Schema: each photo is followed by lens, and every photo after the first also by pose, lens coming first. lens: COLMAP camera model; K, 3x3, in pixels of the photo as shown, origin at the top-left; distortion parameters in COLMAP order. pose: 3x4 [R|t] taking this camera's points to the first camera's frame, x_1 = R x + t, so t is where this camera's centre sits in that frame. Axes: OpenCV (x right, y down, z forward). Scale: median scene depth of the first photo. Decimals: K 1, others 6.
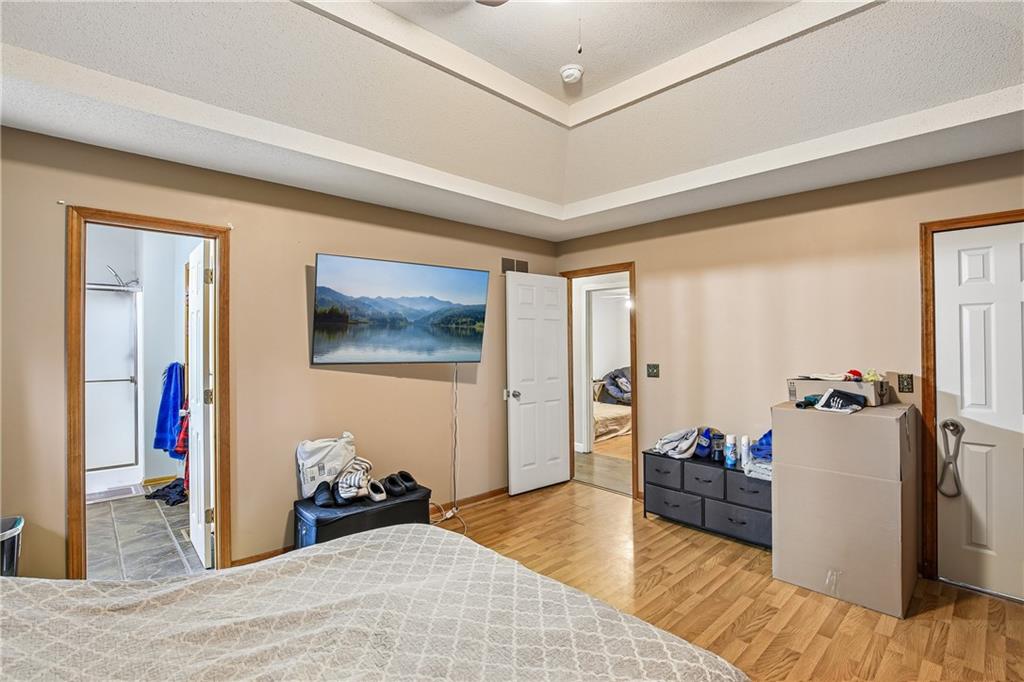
lens RADIAL K [[474.4, 0, 513.7], [0, 474.4, 342.0], [0, 0, 1]] dist [-0.019996, -0.000135]
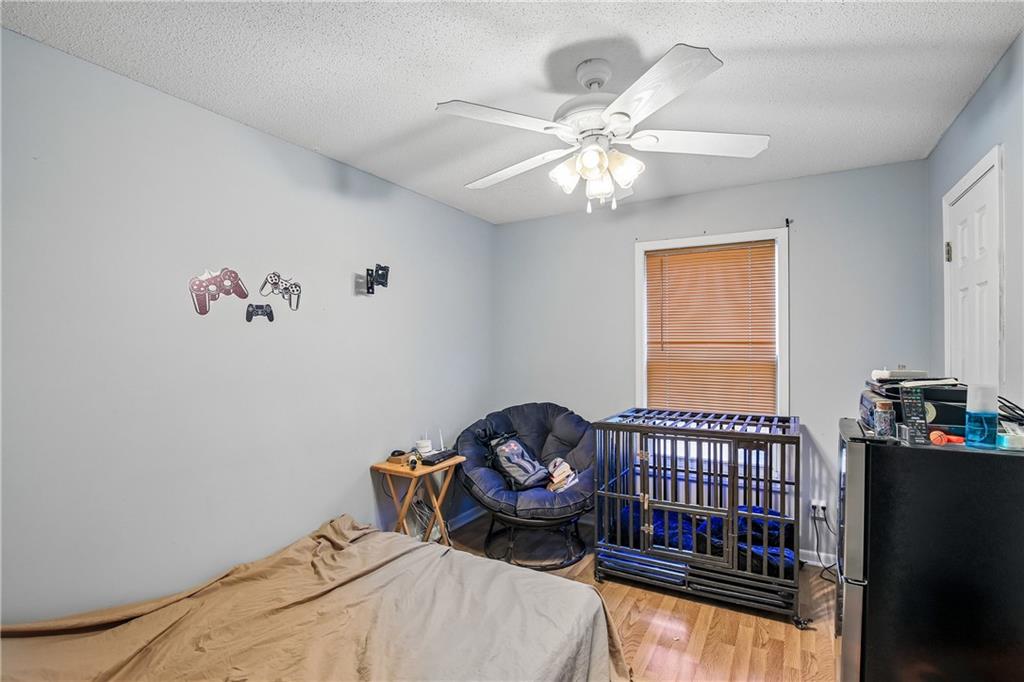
lens RADIAL K [[474.4, 0, 513.3], [0, 474.4, 343.2], [0, 0, 1]] dist [-0.019996, -0.000135]
pose [[0.958071, 0.002764, 0.286516, 0.131952], [-0.001880, 0.999993, -0.003359, 0.003356], [-0.286523, 0.002679, 0.958070, 0.669163]]
